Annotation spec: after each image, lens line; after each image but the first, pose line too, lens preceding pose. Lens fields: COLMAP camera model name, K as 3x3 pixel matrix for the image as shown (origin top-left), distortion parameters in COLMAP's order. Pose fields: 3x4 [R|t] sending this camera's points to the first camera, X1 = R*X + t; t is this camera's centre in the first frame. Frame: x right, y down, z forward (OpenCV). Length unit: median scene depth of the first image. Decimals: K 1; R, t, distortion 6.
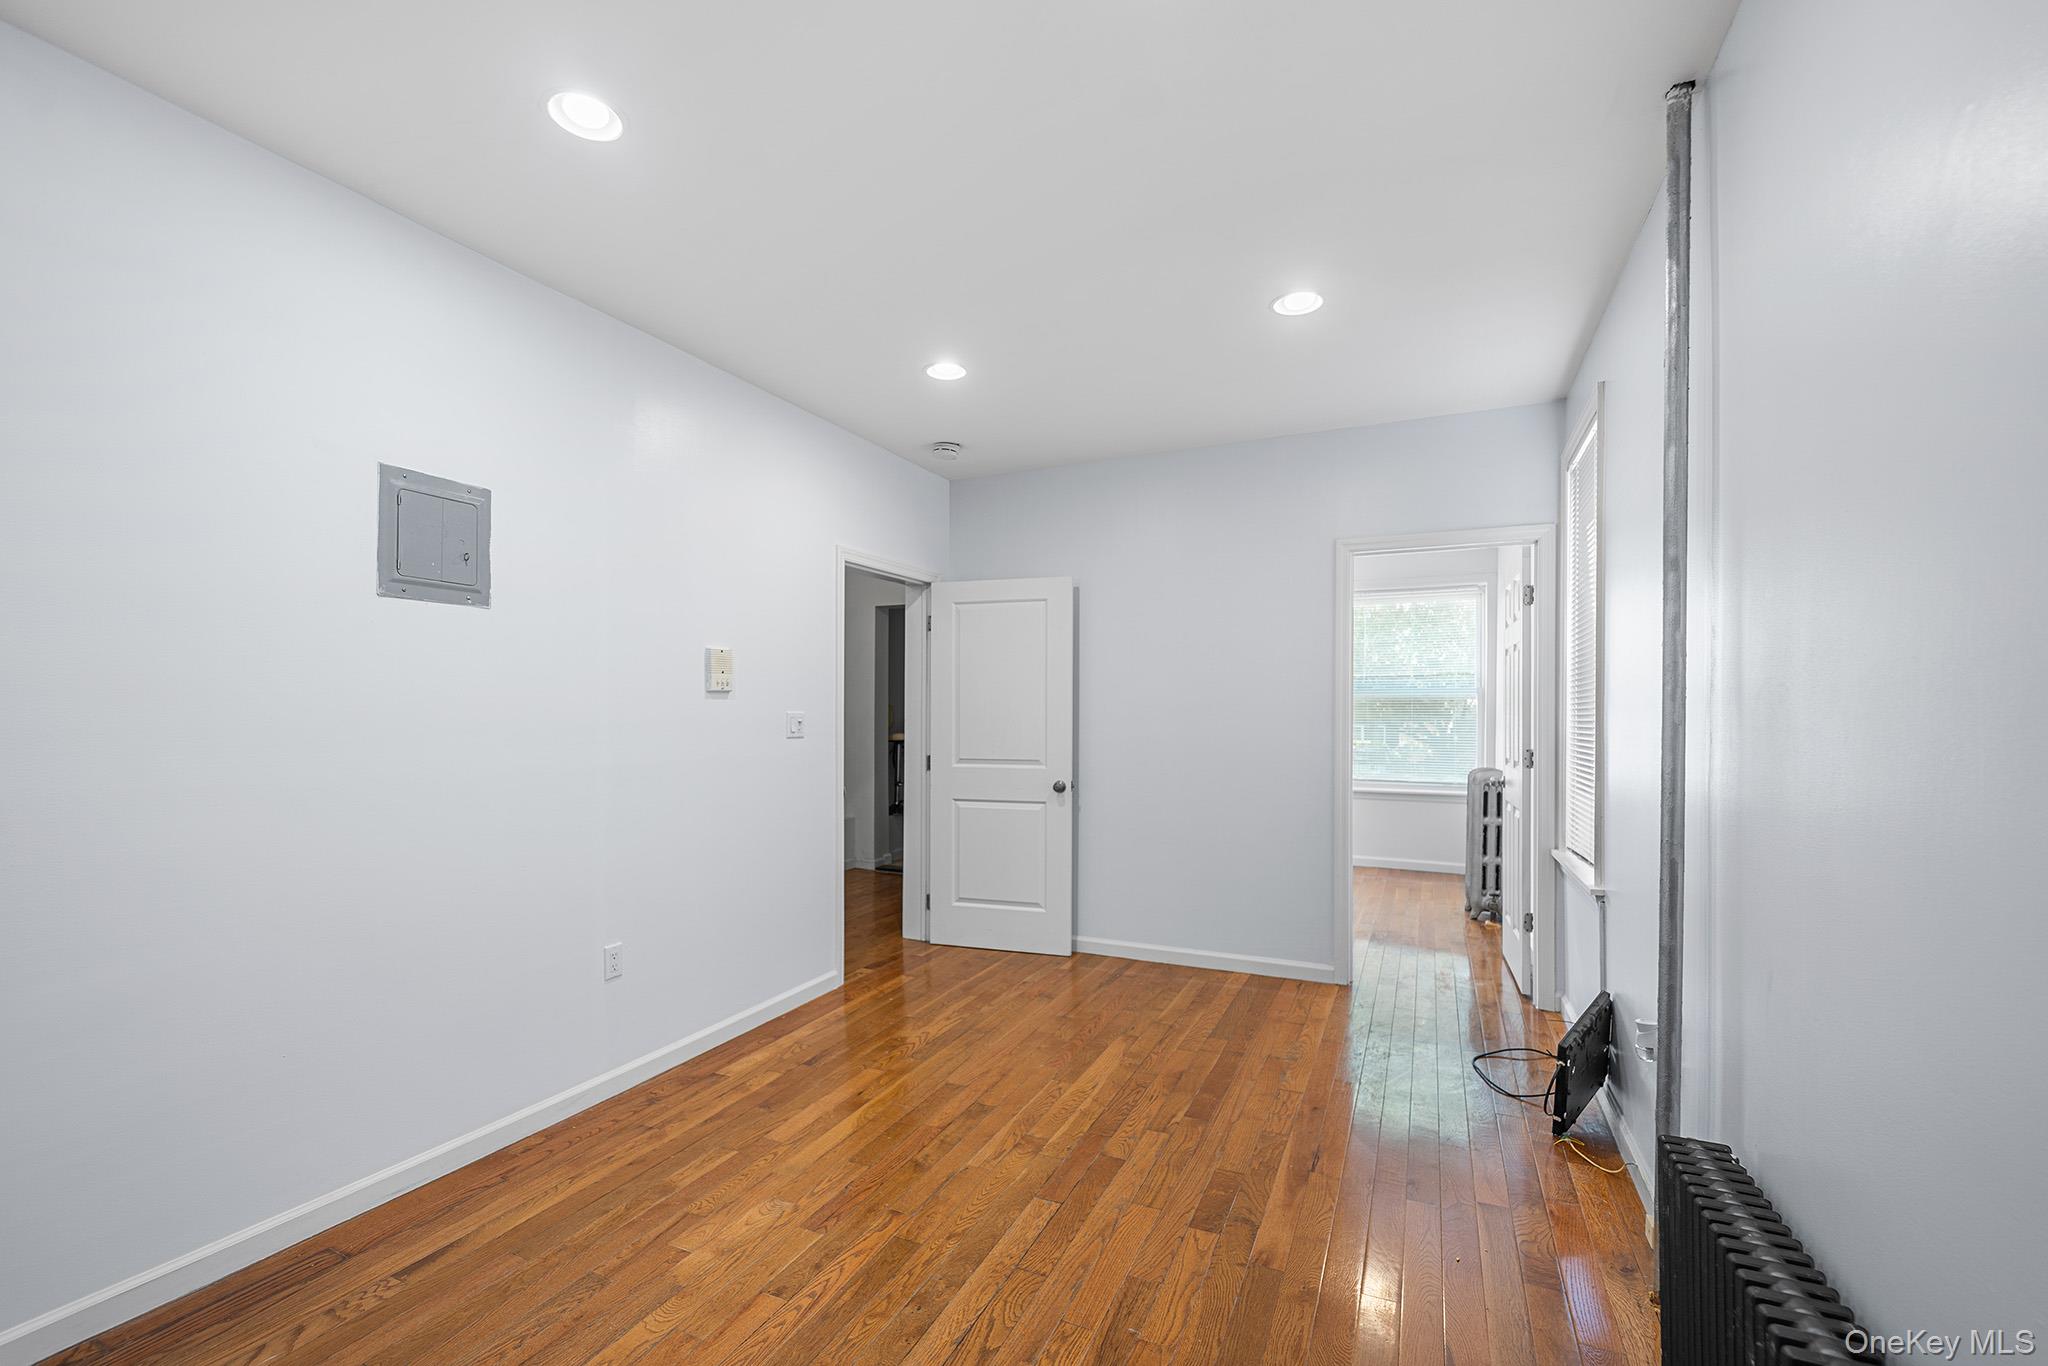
lens RADIAL K [[865.1, 0, 1015.3], [0, 865.1, 712.7], [0, 0, 1]] dist [-0.000335, -0.000239]
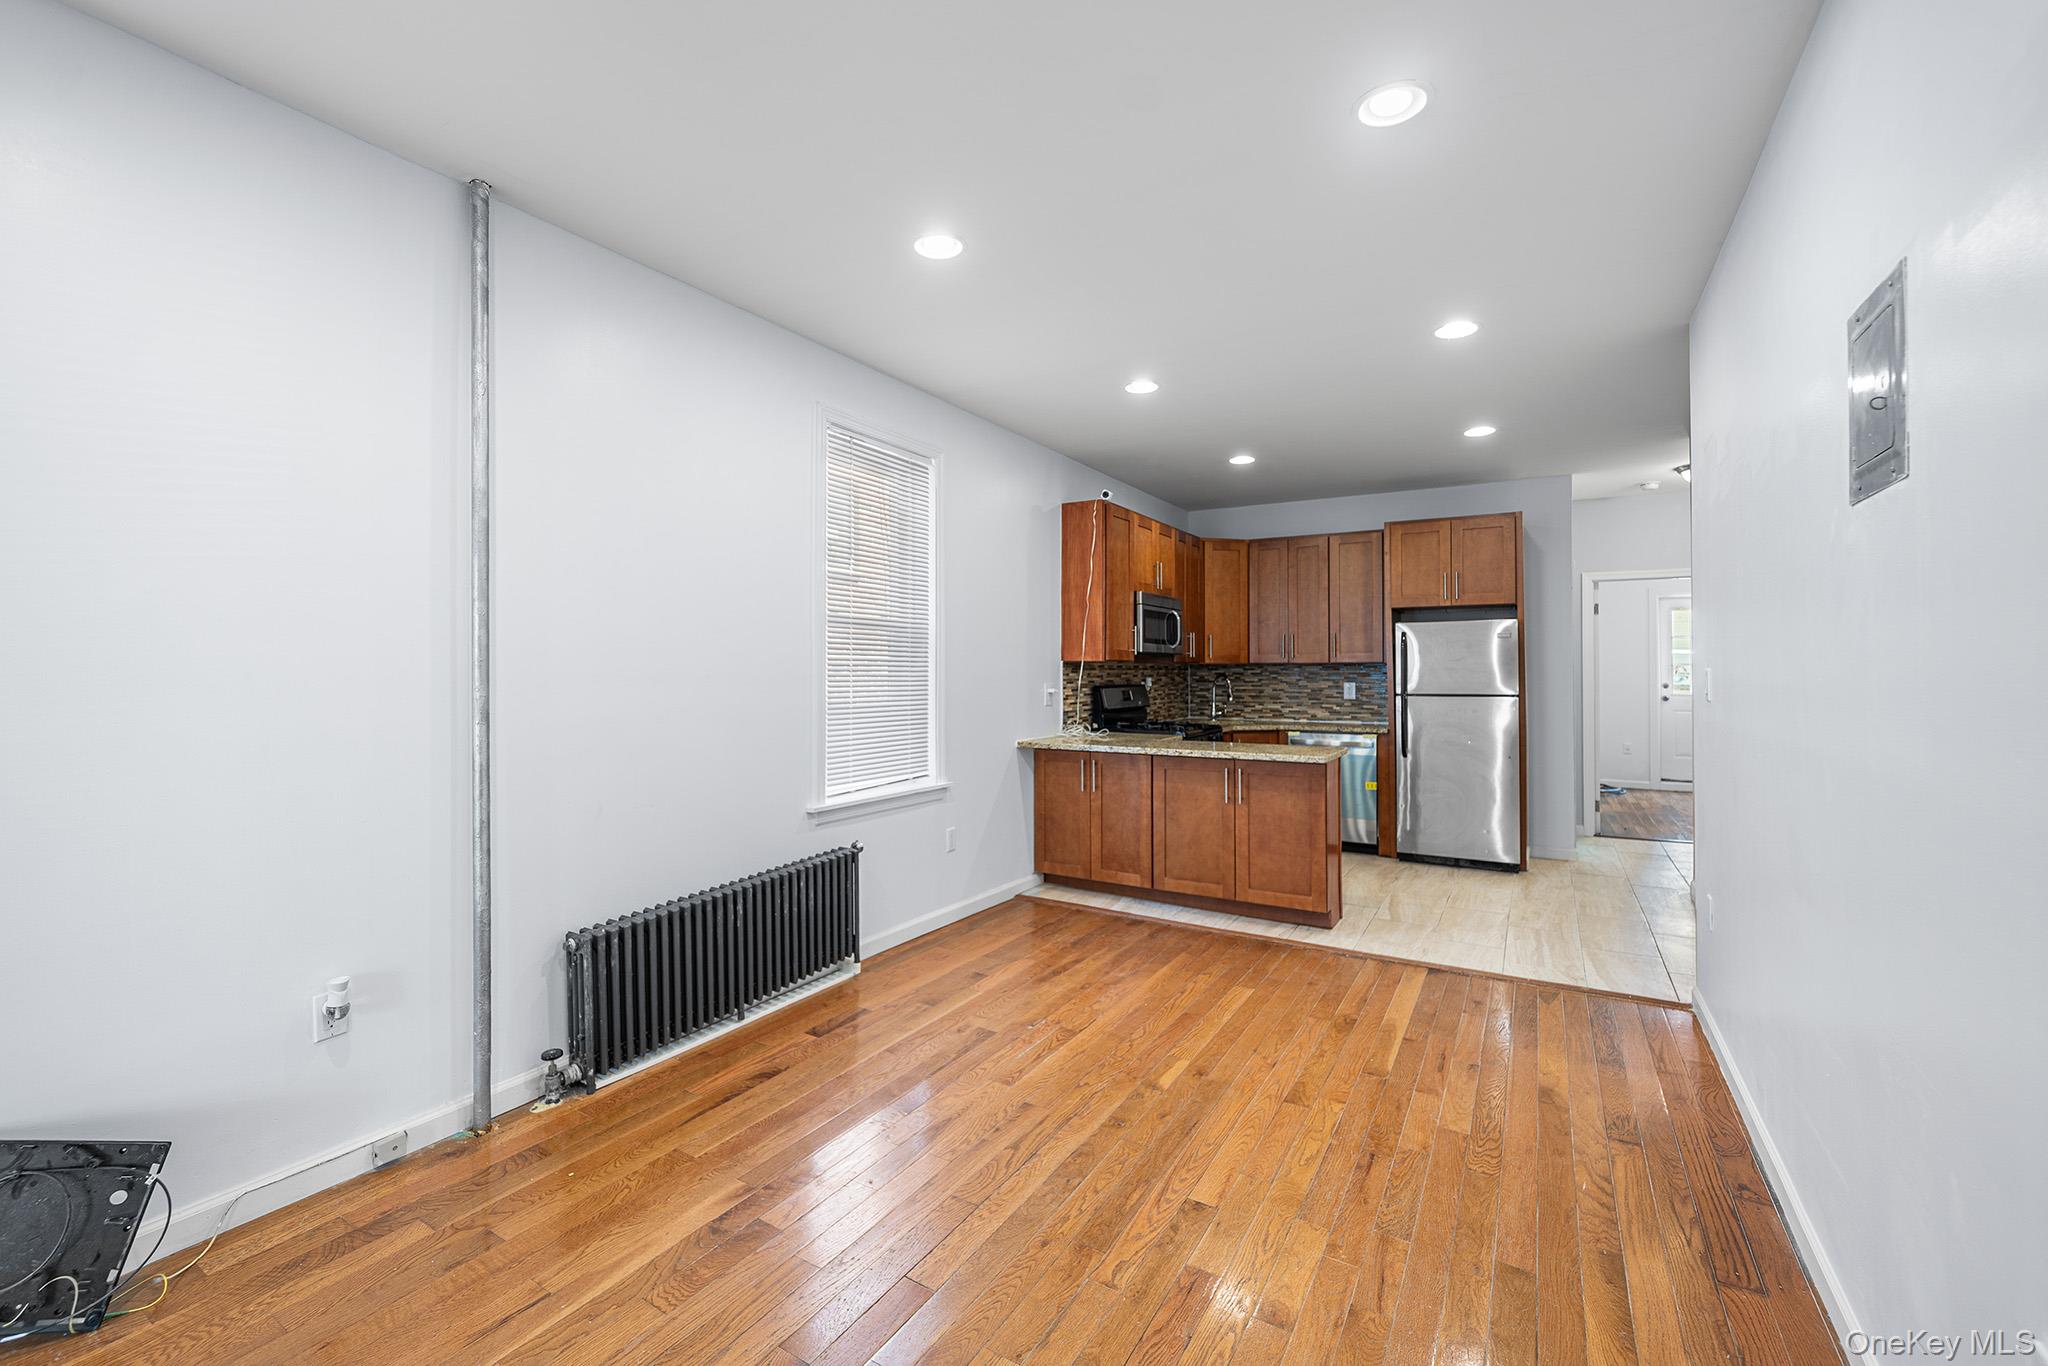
lens RADIAL K [[861.2, 0, 1014.0], [0, 861.2, 665.8], [0, 0, 1]] dist [0.000633, -0.000084]
pose [[-0.994729, -0.003249, 0.102485, -0.119168], [-0.003794, 0.999980, -0.005118, 0.000767], [-0.102466, -0.005480, -0.994721, 1.661004]]
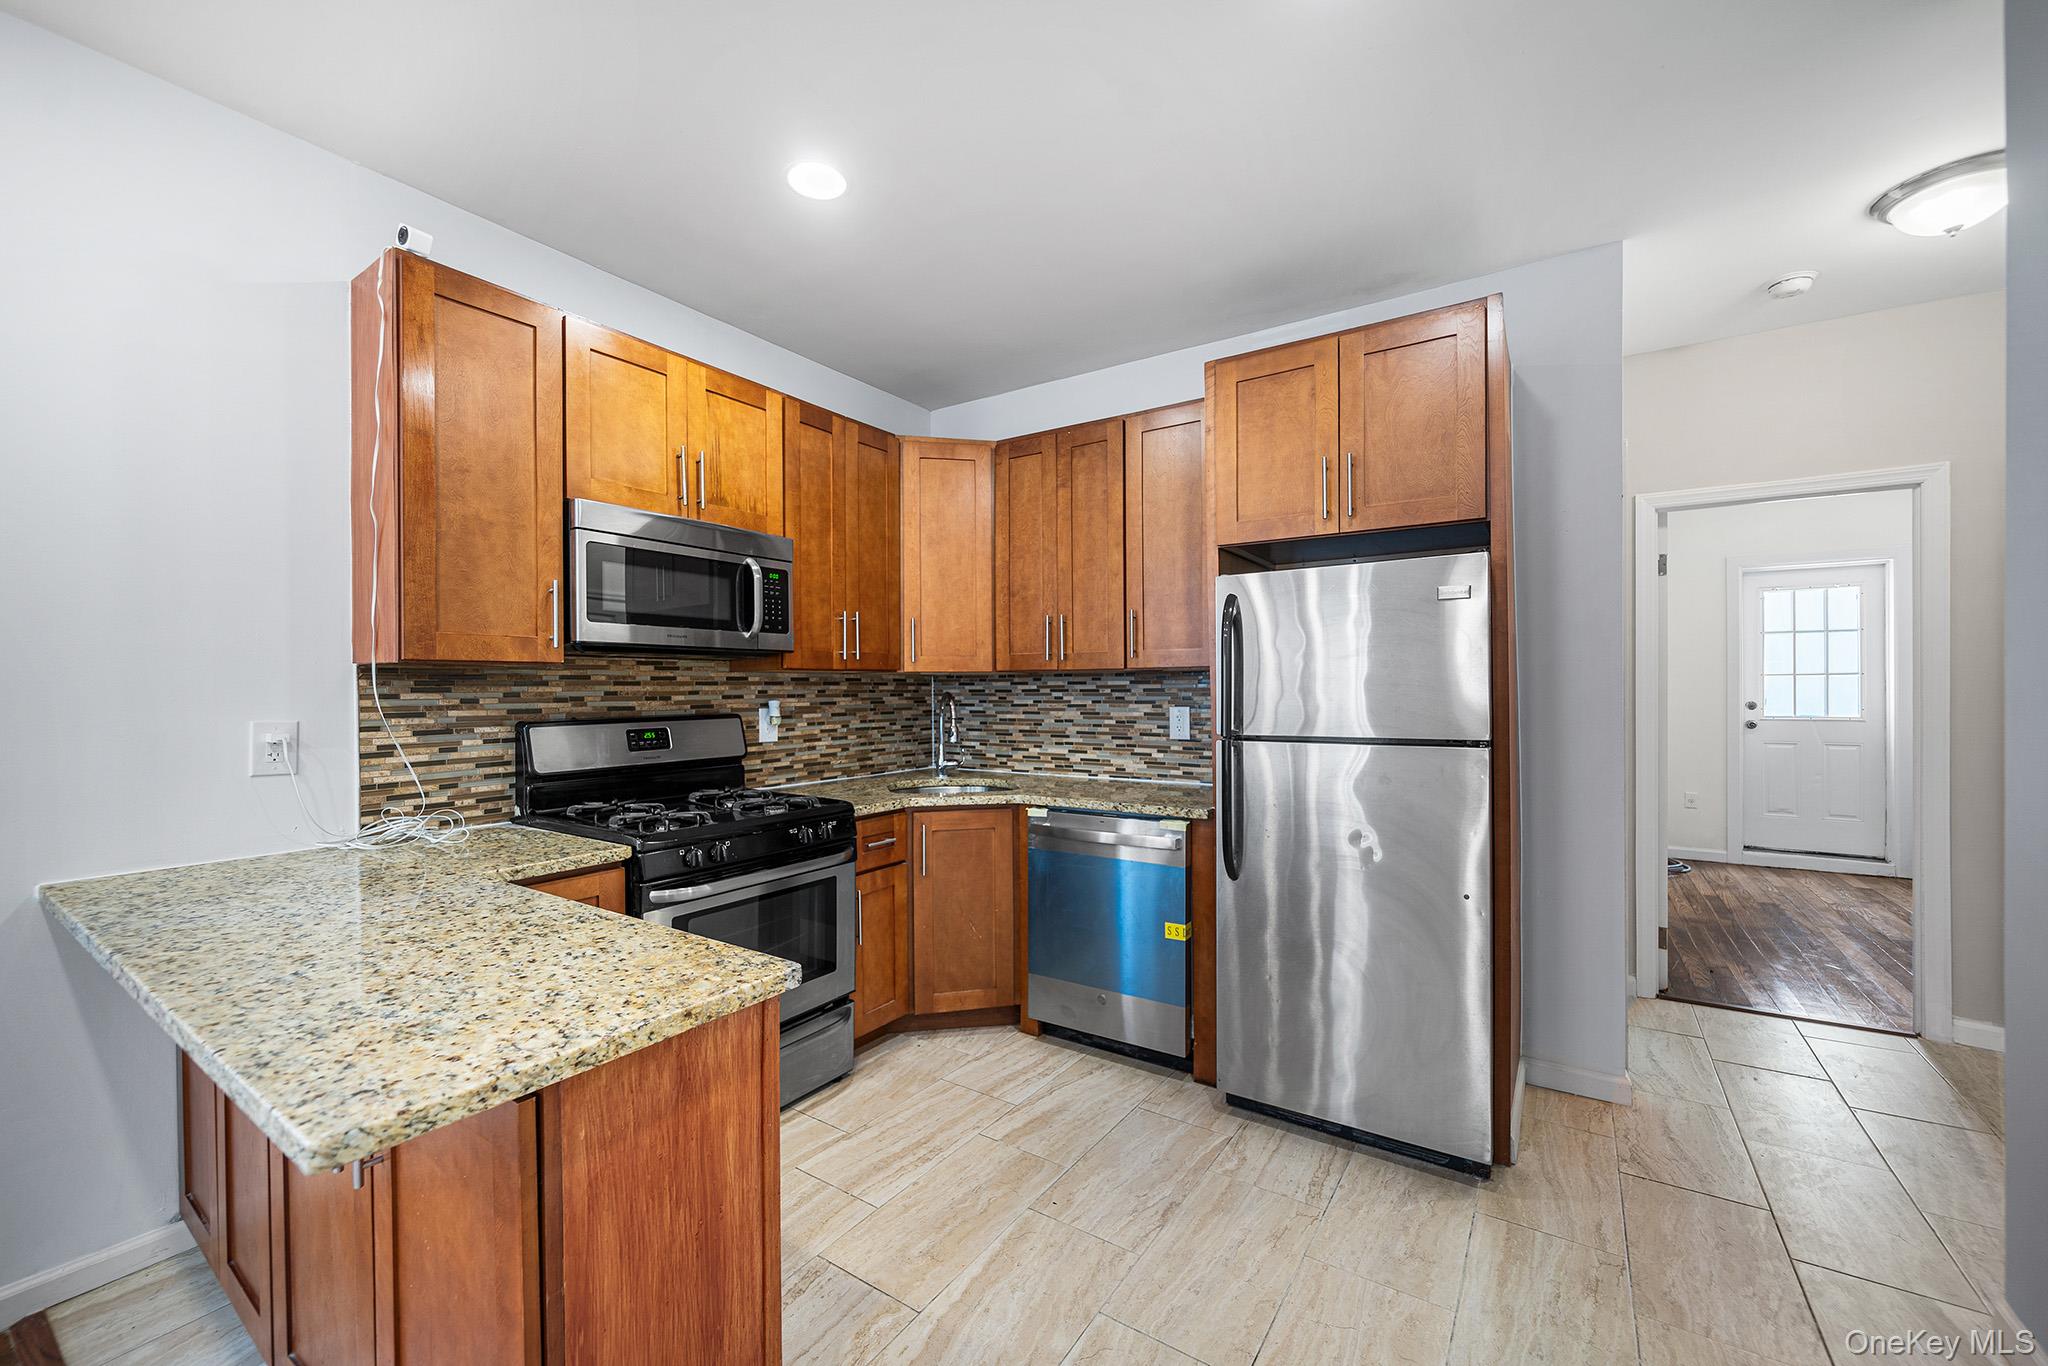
lens RADIAL K [[812.9, 0, 1019.3], [0, 812.9, 694.1], [0, 0, 1]] dist [-0.001589, -0.000043]
pose [[-0.989655, 0.000351, 0.143464, -0.825632], [0.001503, 0.999967, 0.007921, 0.002800], [-0.143457, 0.008055, -0.989624, 0.216206]]
